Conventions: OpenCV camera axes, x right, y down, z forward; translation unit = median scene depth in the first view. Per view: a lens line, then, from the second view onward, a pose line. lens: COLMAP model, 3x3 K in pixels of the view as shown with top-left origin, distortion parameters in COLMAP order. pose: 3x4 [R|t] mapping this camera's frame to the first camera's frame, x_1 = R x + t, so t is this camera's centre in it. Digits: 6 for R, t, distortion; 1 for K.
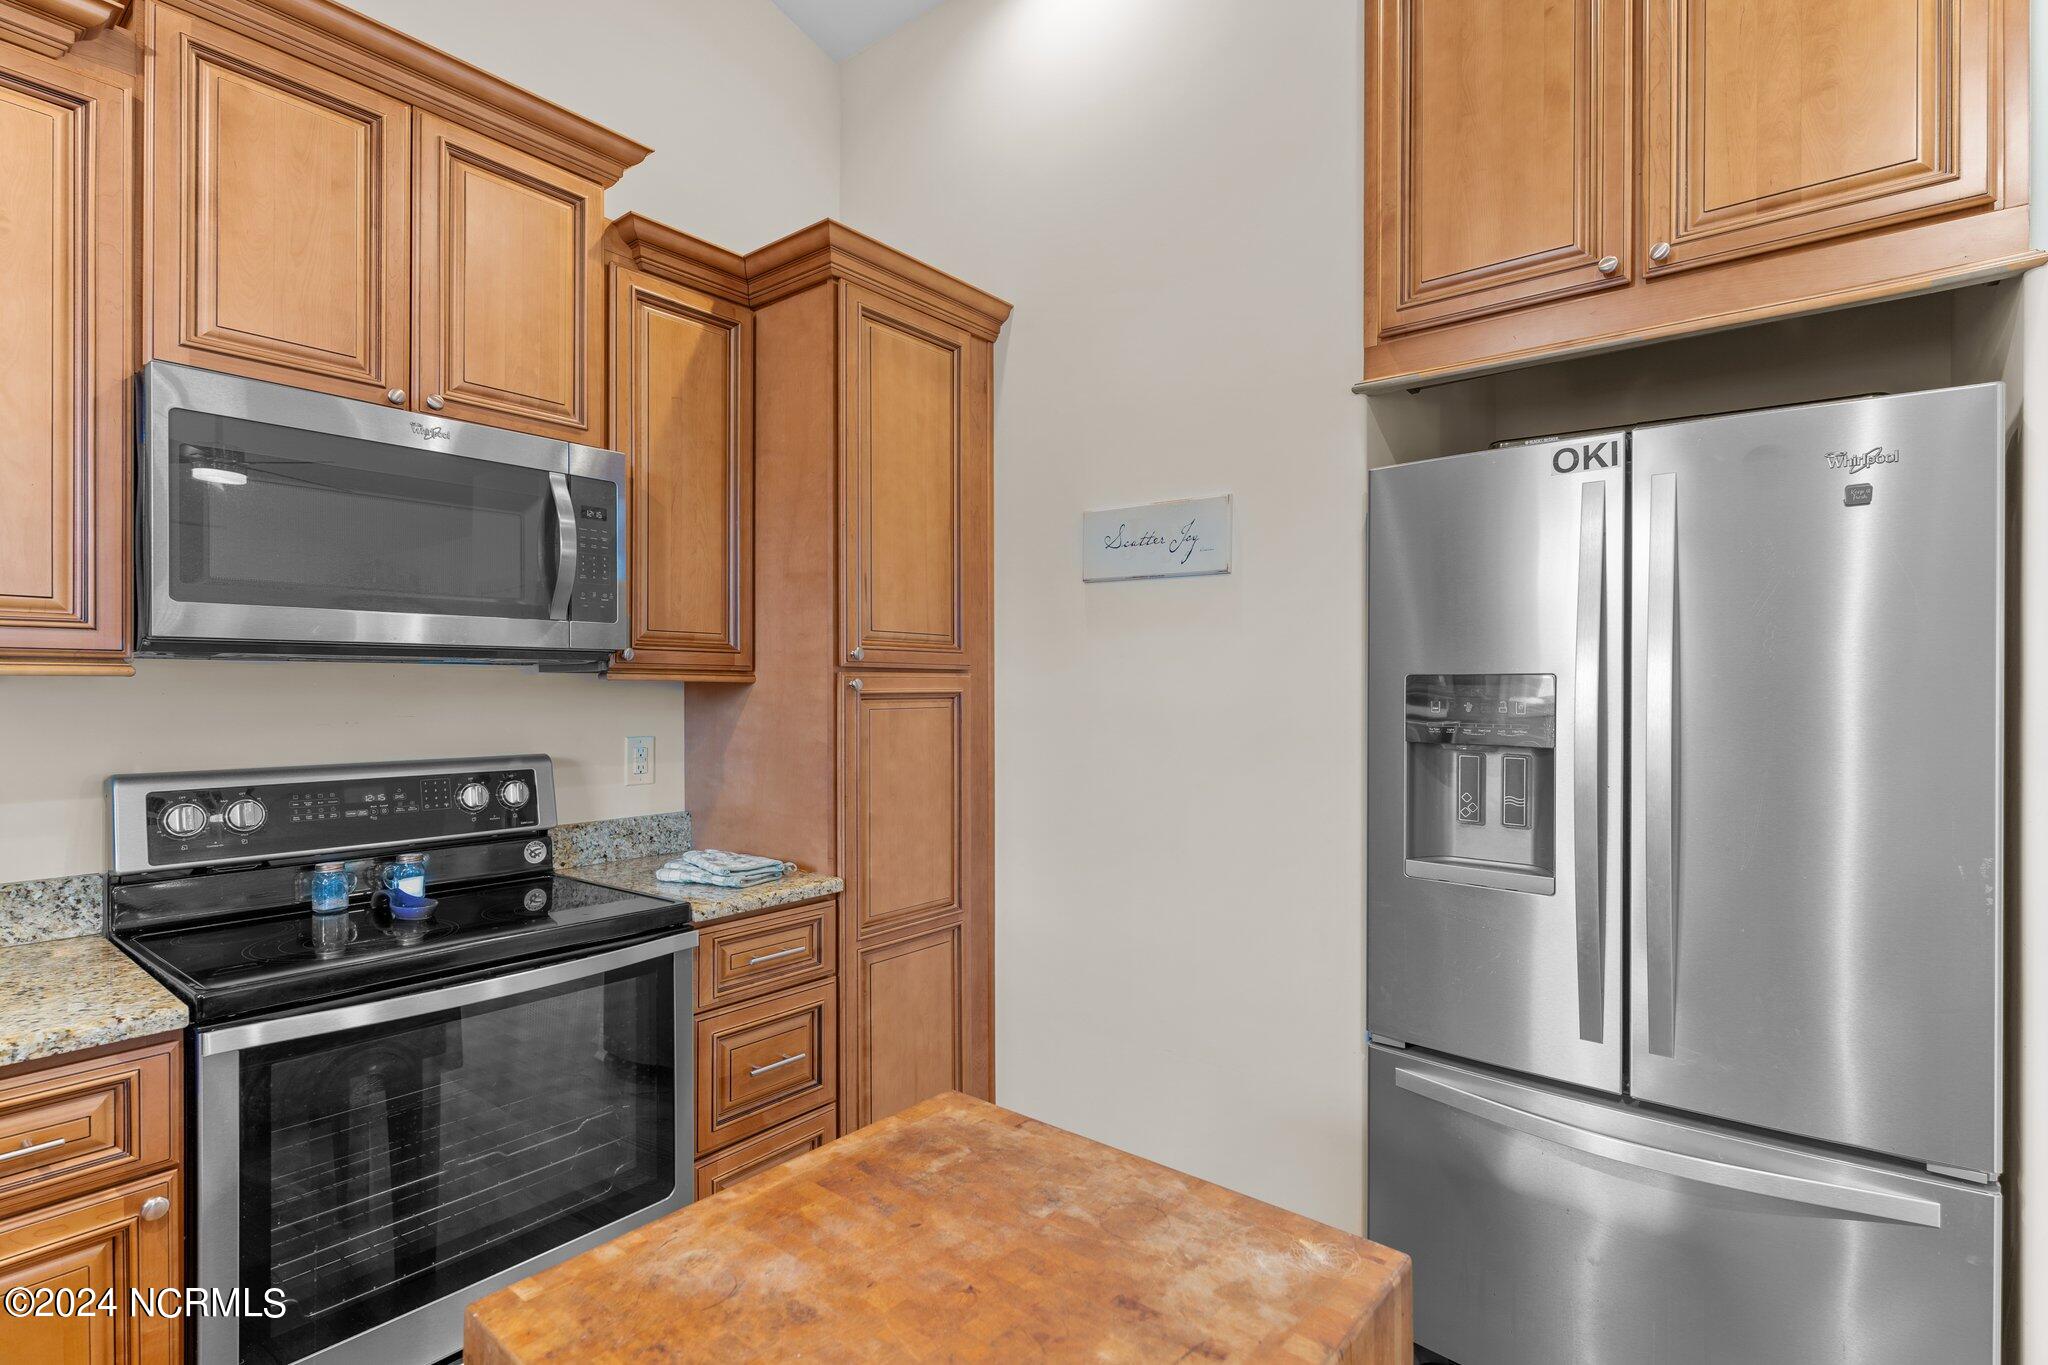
lens RADIAL K [[985.3, 0, 1019.1], [0, 985.3, 686.4], [0, 0, 1]] dist [0.002879, -0.000182]
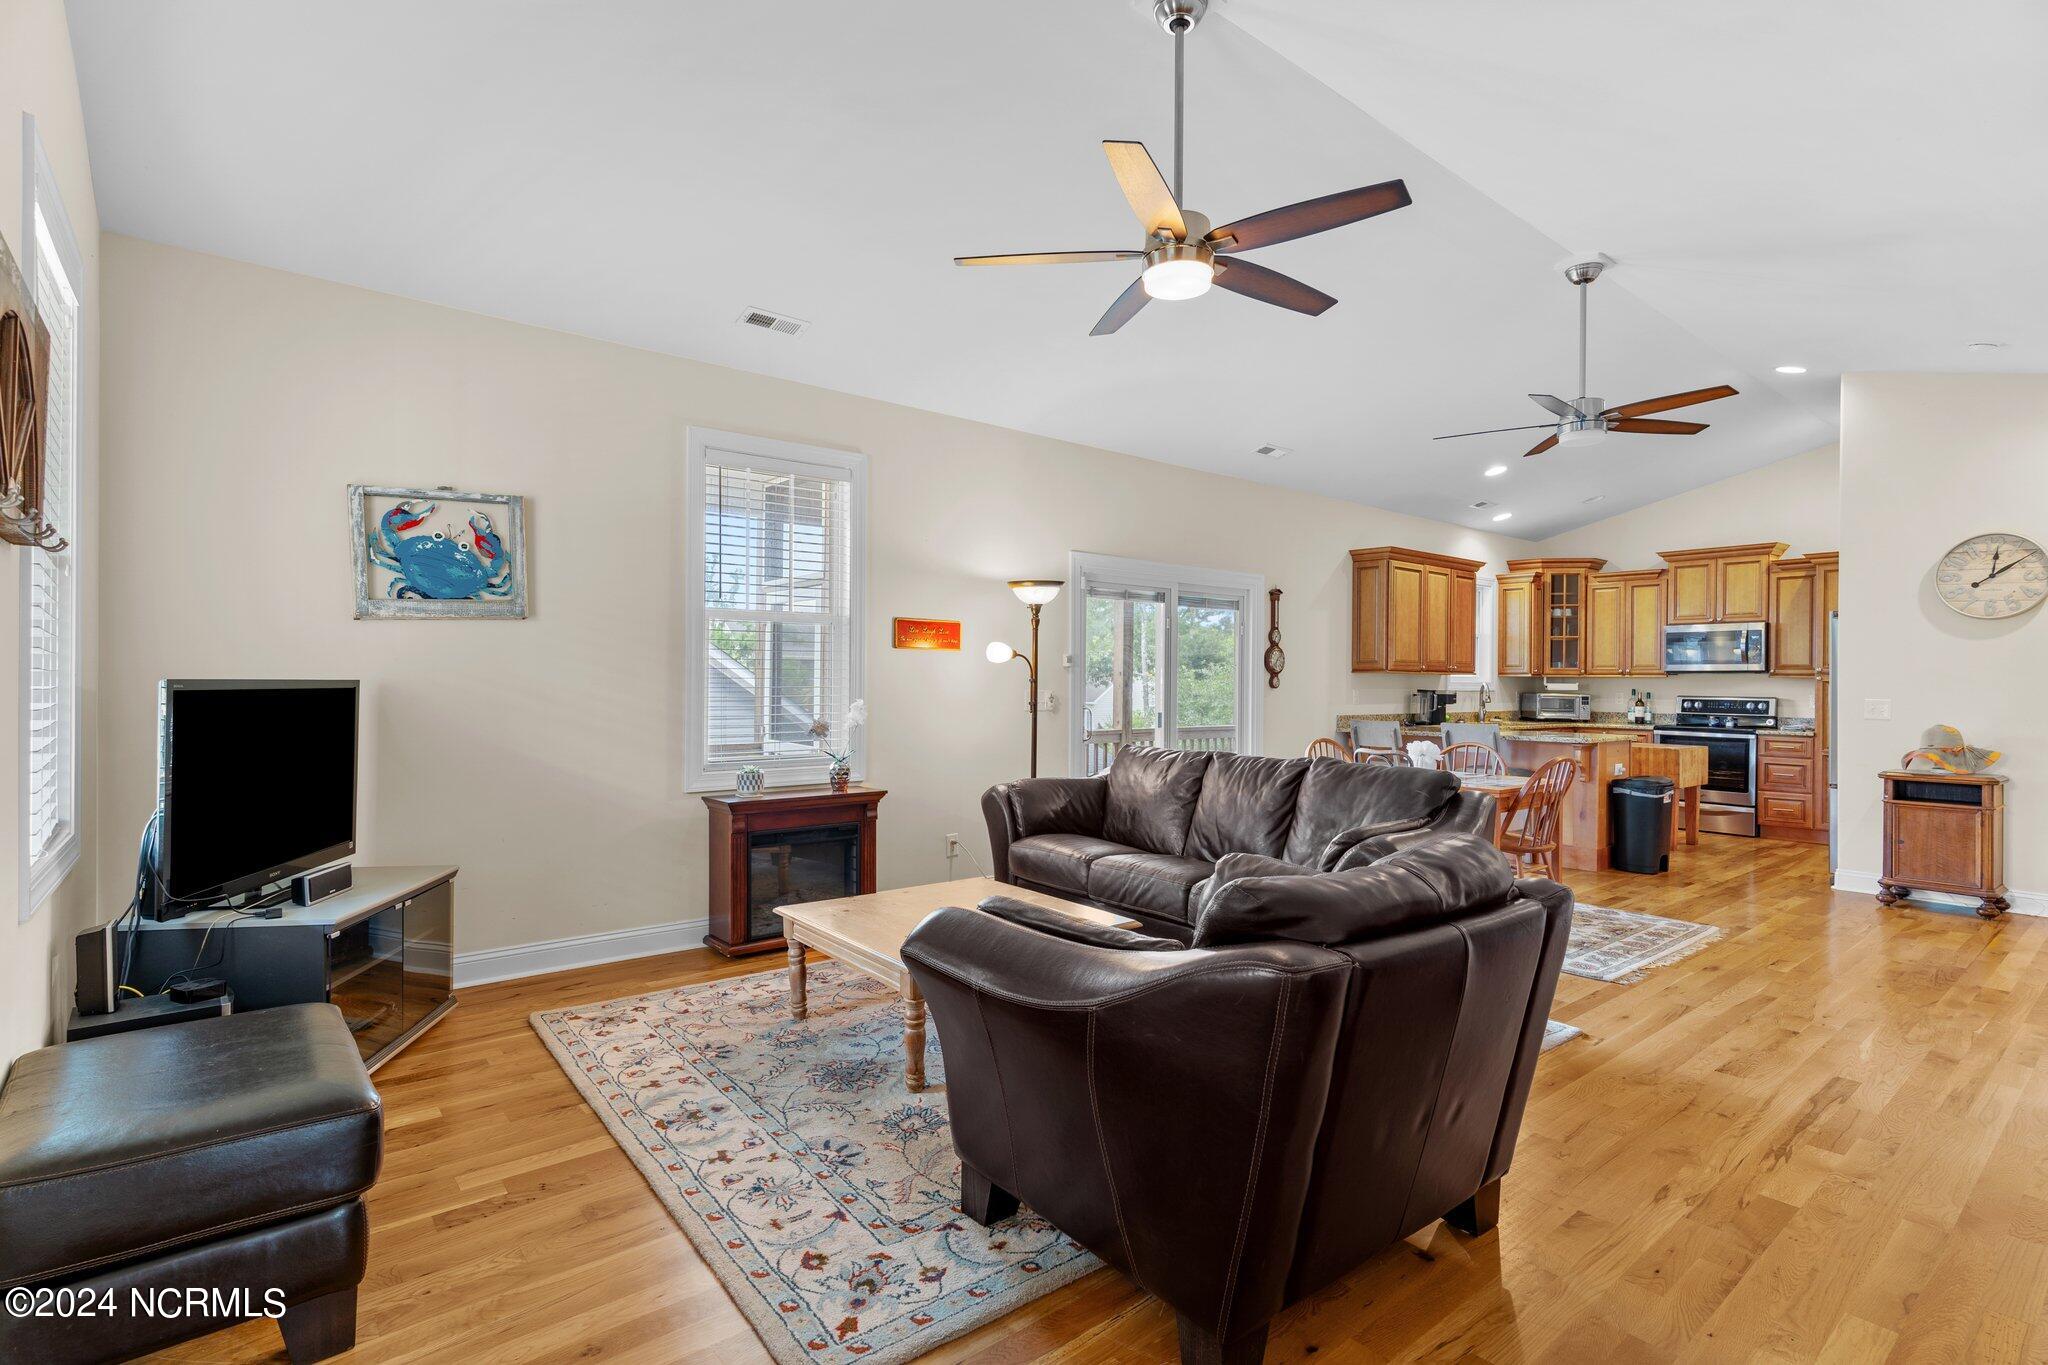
lens RADIAL K [[985.3, 0, 1021.7], [0, 985.3, 680.2], [0, 0, 1]] dist [0.002879, -0.000182]
pose [[-0.203376, -0.002209, -0.979098, 4.421075], [-0.005979, 0.999982, -0.001014, 0.027732], [0.979082, 0.005648, -0.203386, -1.234446]]
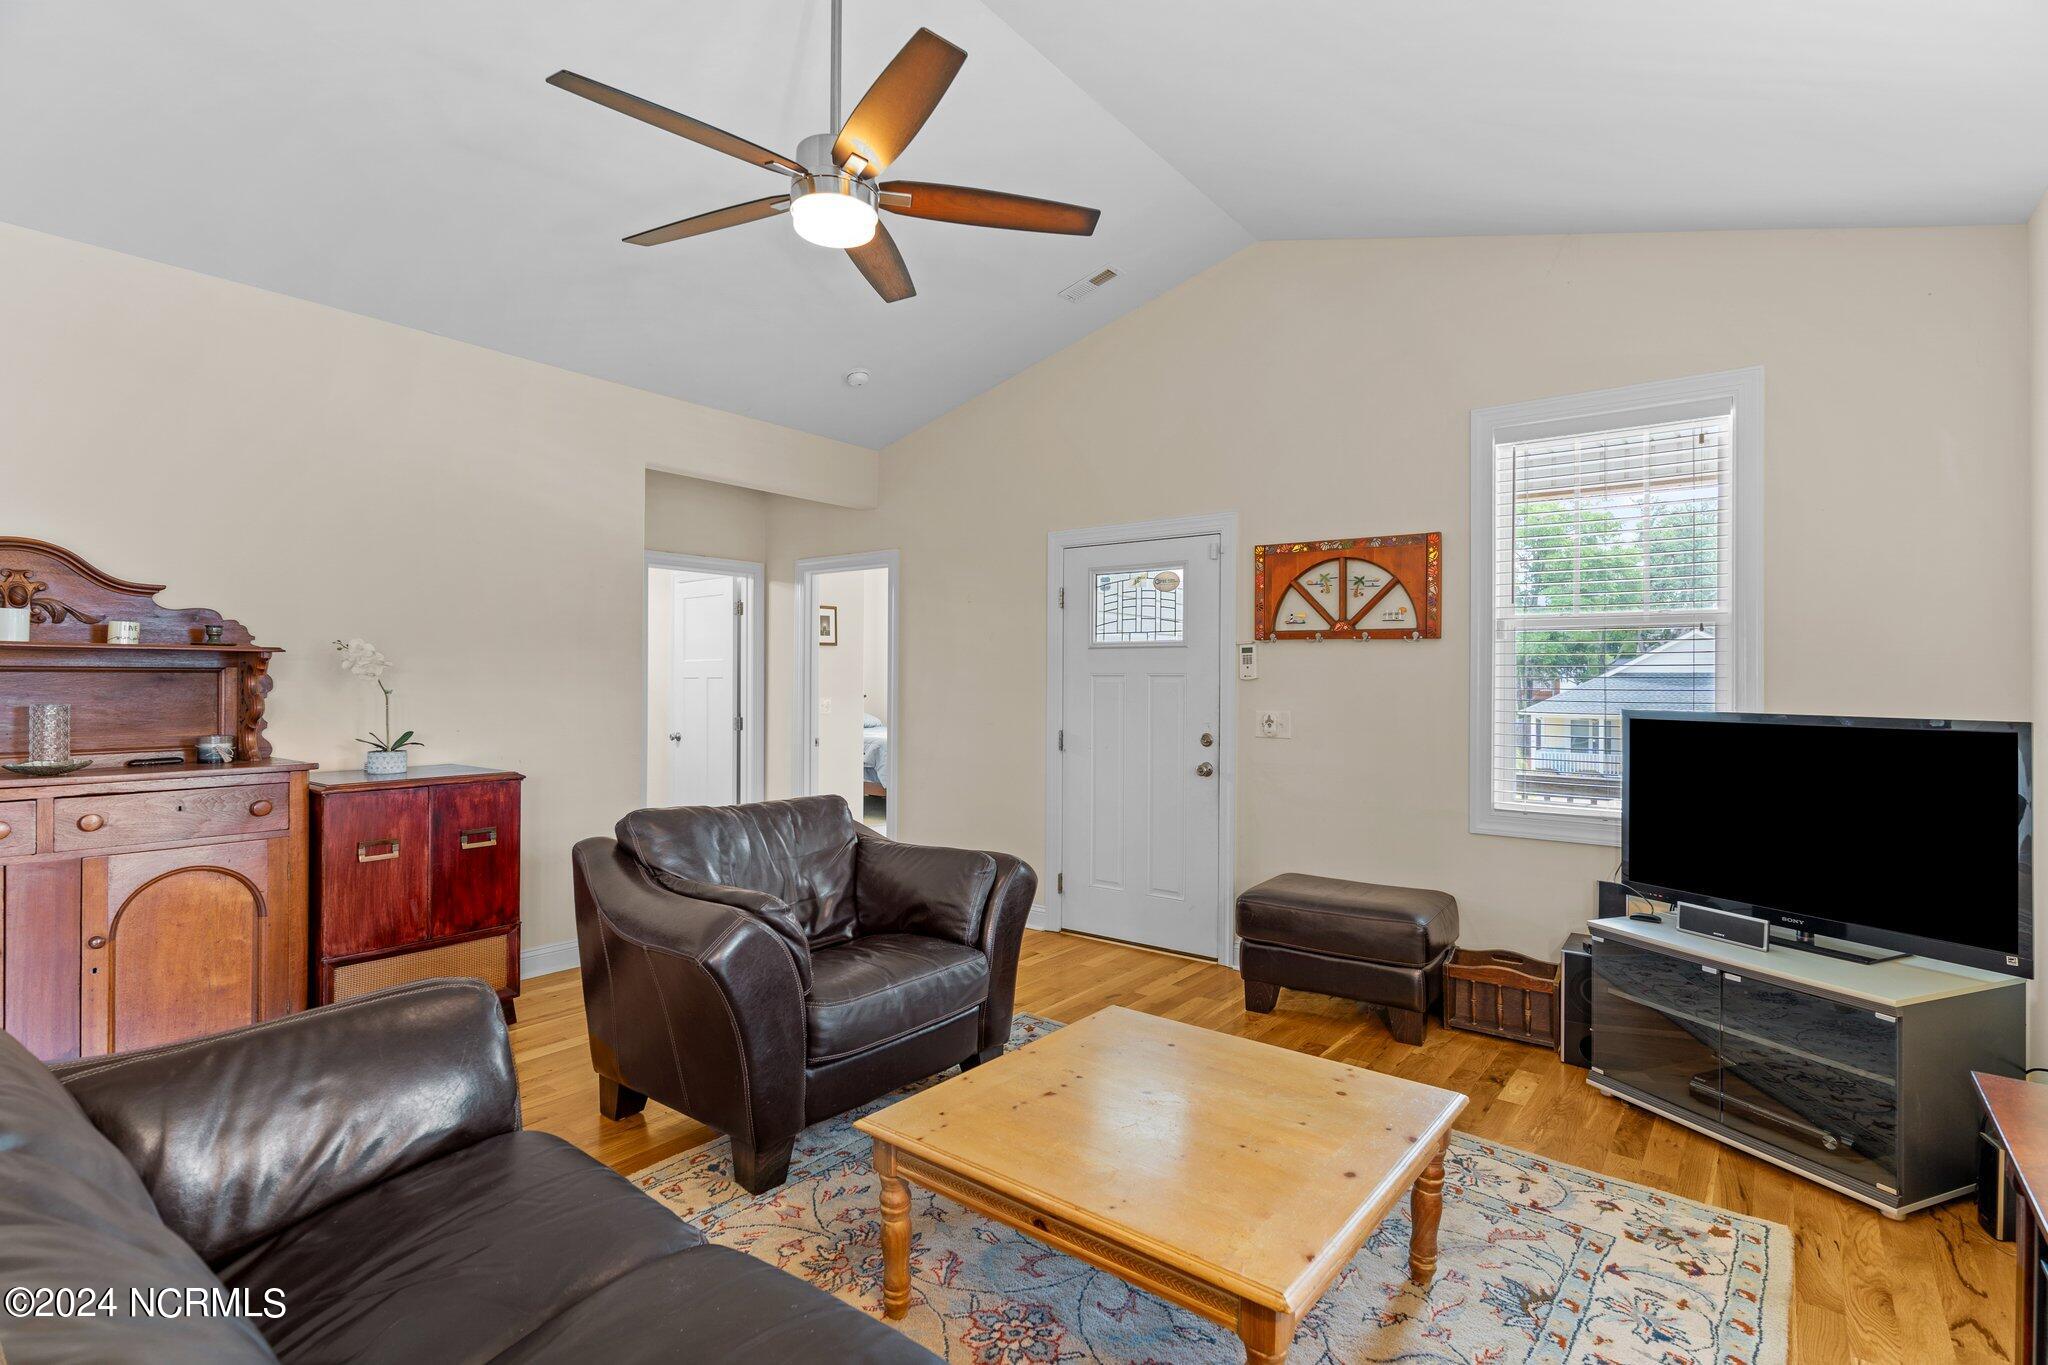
lens RADIAL K [[985.3, 0, 1027.0], [0, 985.3, 668.8], [0, 0, 1]] dist [0.002879, -0.000182]
pose [[-0.025298, 0.010348, 0.999626, 1.589954], [-0.009769, 0.999896, -0.010598, -0.011188], [-0.999632, -0.010034, -0.025194, -1.531516]]
